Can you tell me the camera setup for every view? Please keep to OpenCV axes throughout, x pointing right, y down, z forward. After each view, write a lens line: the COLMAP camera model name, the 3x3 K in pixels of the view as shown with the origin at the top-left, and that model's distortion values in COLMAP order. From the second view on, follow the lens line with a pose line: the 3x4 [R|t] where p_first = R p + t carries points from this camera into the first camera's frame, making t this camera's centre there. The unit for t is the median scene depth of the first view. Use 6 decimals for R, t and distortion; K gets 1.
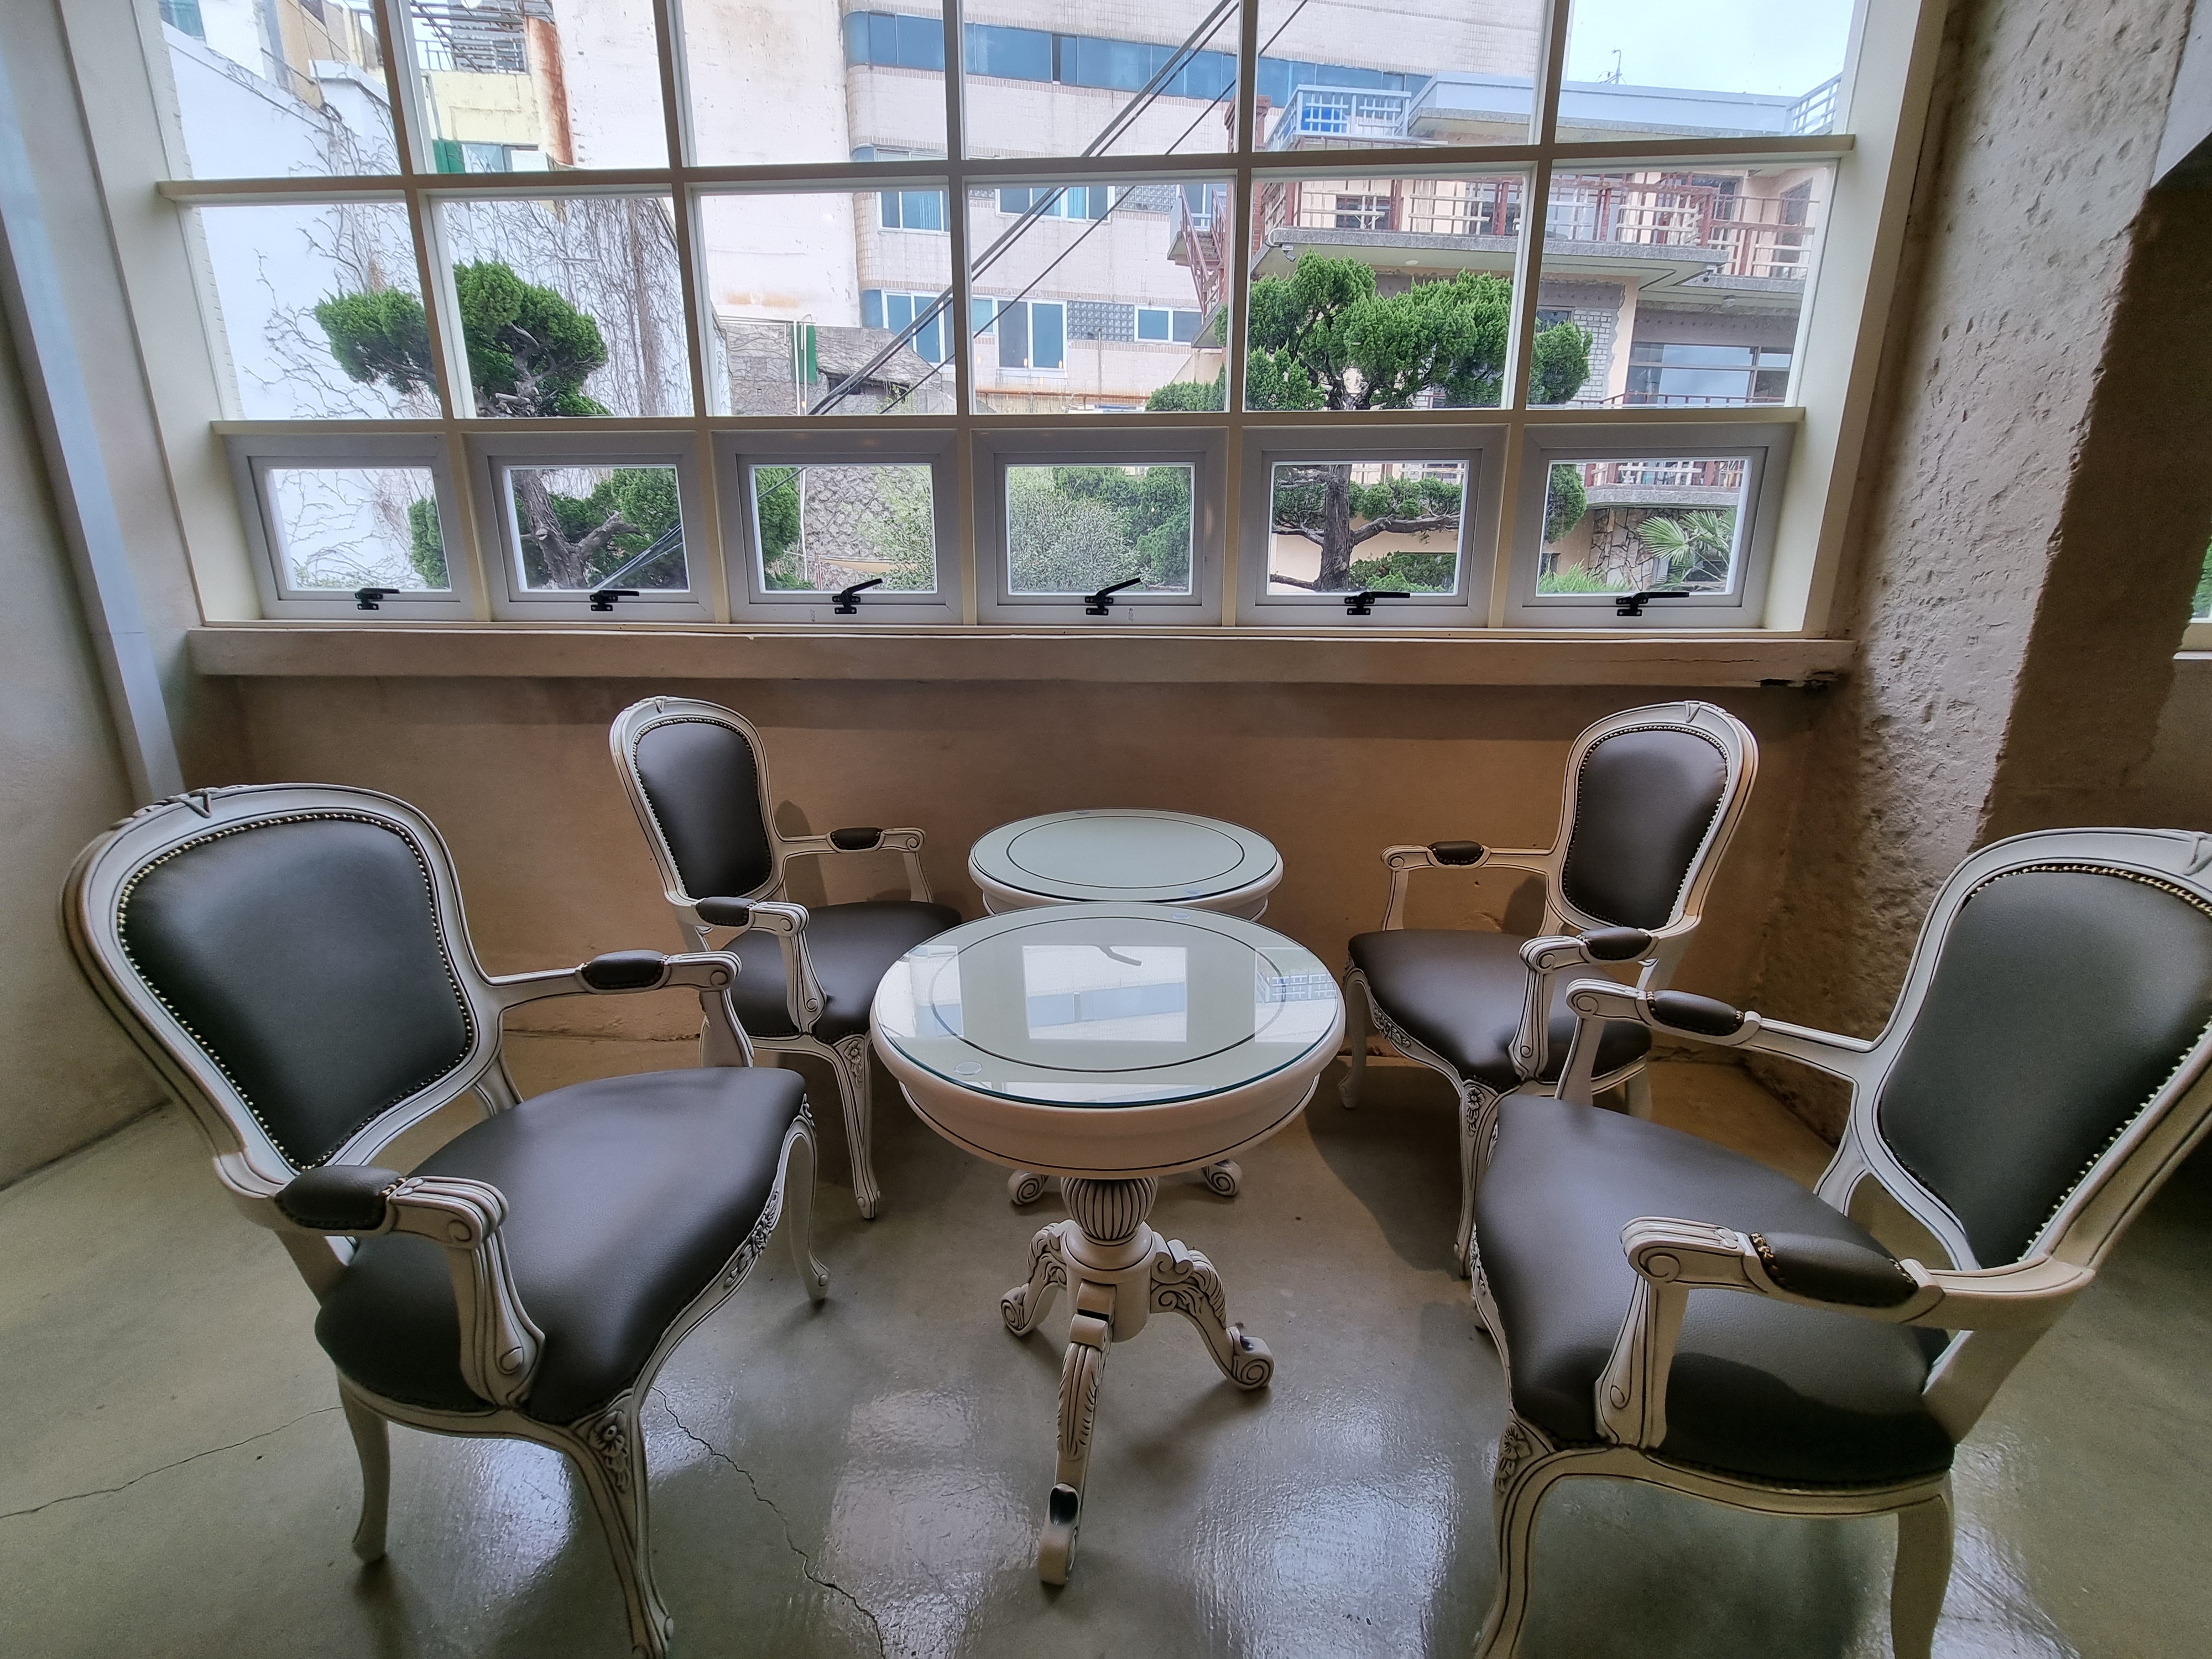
lens RADIAL K [[906.8, 0, 1106.0], [0, 906.8, 829.5], [0, 0, 1]] dist [0.000588, 0.000177]
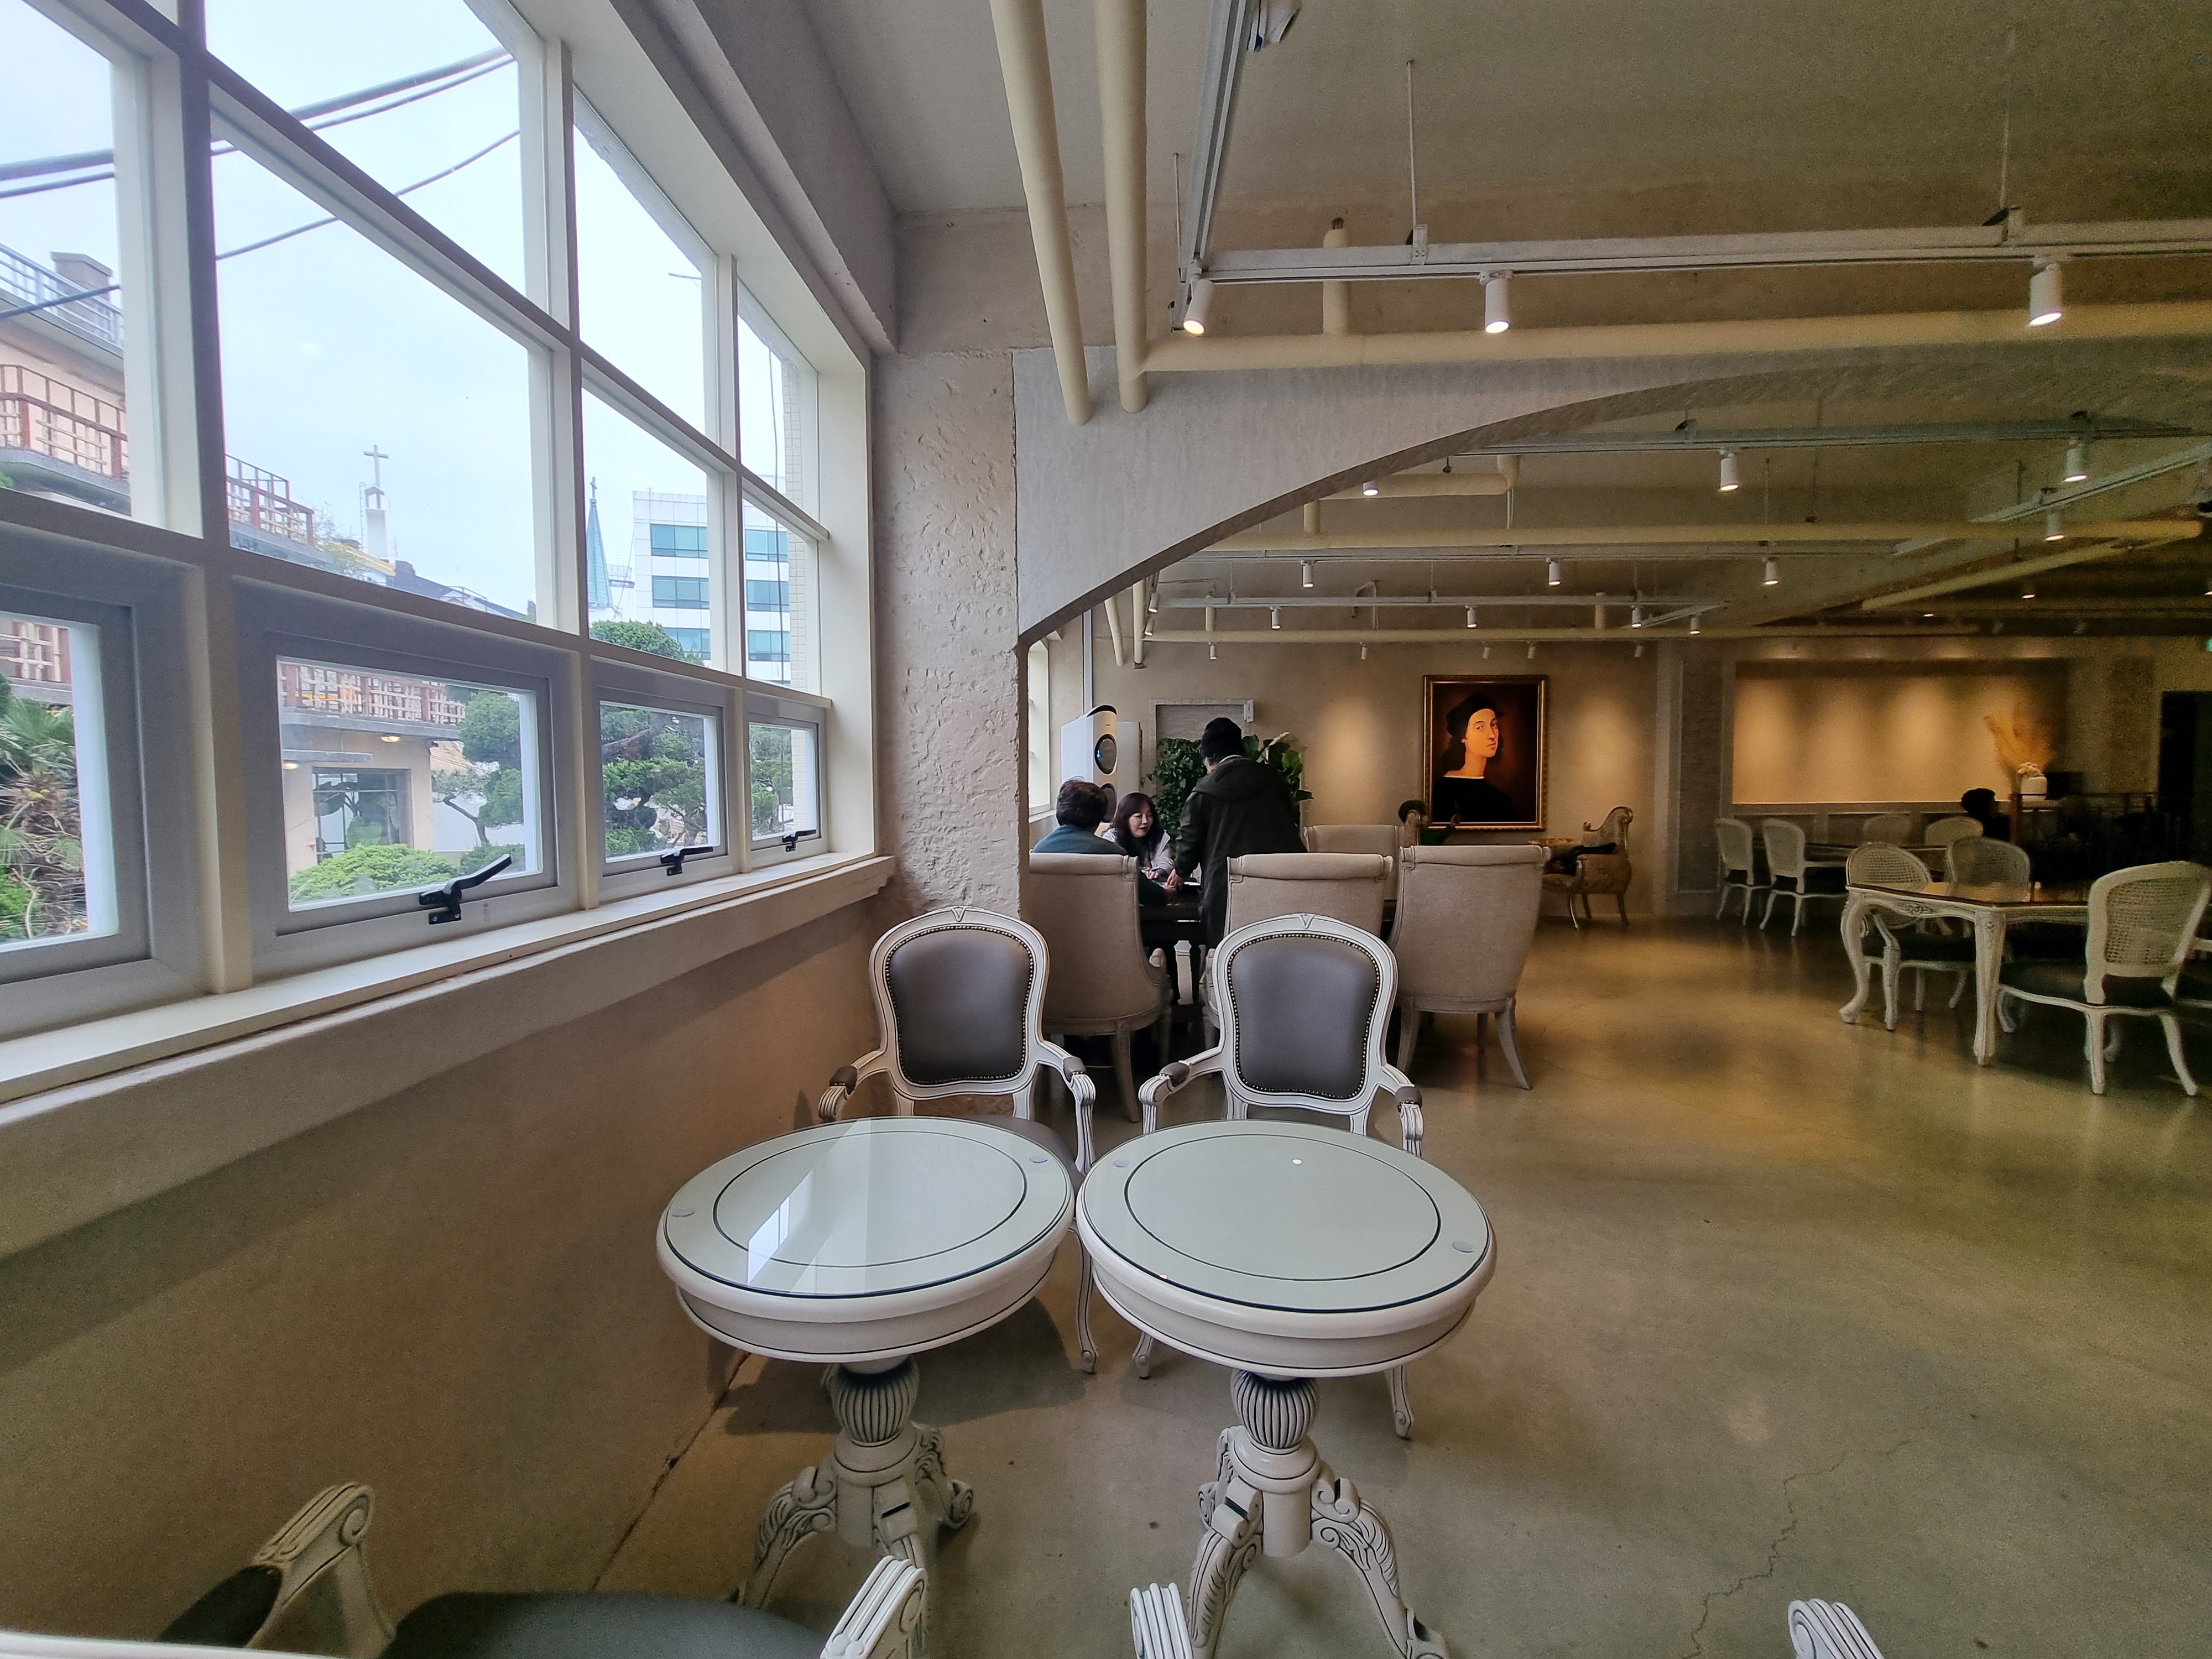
lens RADIAL K [[906.8, 0, 1106.0], [0, 906.8, 829.5], [0, 0, 1]] dist [0.000588, 0.000177]
pose [[0.001890, -0.053391, 0.998572, -0.727916], [0.269293, 0.961712, 0.050911, -0.253136], [-0.963056, 0.268812, 0.016196, 0.687665]]
